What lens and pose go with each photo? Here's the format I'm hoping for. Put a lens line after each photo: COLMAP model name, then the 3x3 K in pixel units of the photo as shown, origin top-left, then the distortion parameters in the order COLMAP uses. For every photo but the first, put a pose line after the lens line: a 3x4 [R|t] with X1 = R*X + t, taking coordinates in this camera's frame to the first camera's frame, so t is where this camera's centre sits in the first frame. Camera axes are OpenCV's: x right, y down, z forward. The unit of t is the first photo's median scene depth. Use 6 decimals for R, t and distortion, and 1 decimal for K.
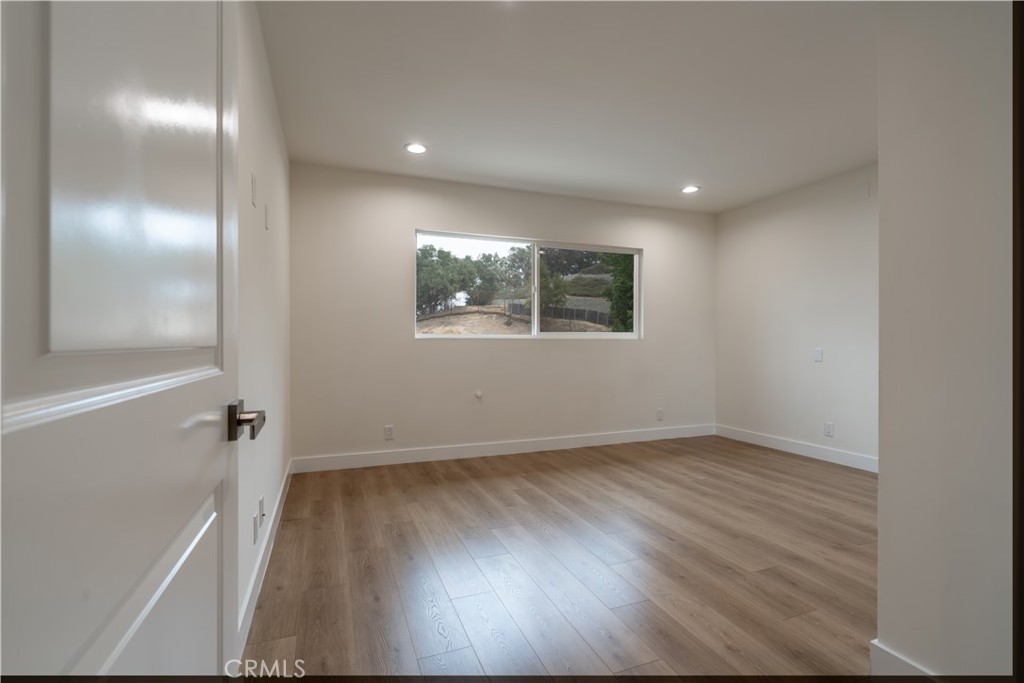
lens RADIAL K [[463.7, 0, 510.4], [0, 463.7, 344.2], [0, 0, 1]] dist [-0.014676, 0.007689]
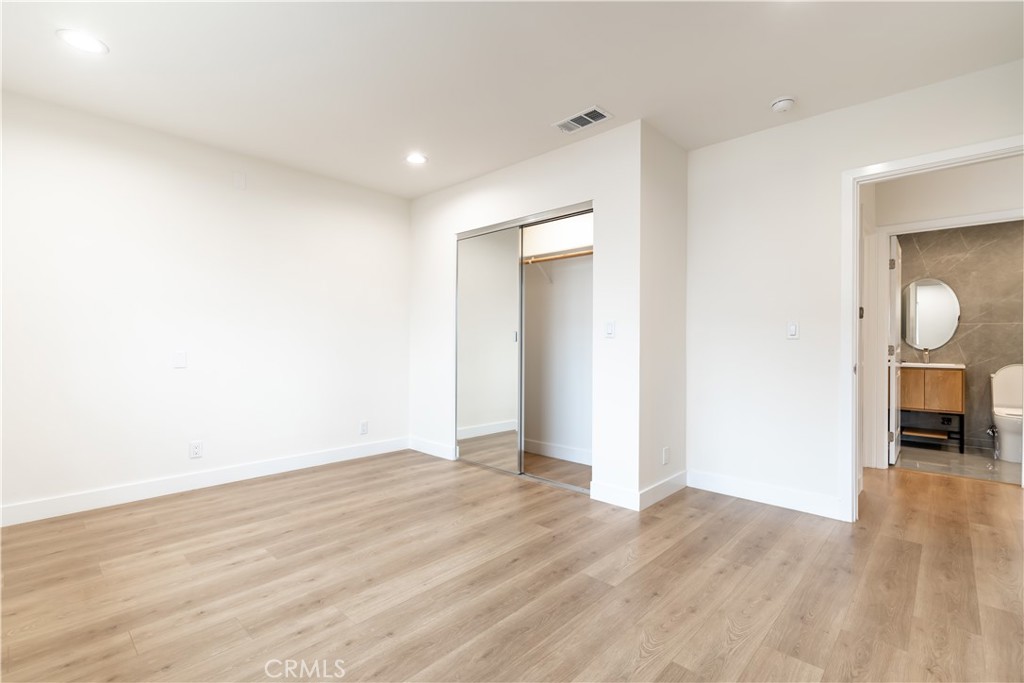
lens RADIAL K [[463.7, 0, 510.4], [0, 463.7, 344.2], [0, 0, 1]] dist [-0.014676, 0.007689]
pose [[-0.434756, -0.004599, 0.900536, -0.371134], [-0.002887, 0.999989, 0.003713, -0.007803], [-0.900543, -0.000985, -0.434765, 1.108960]]
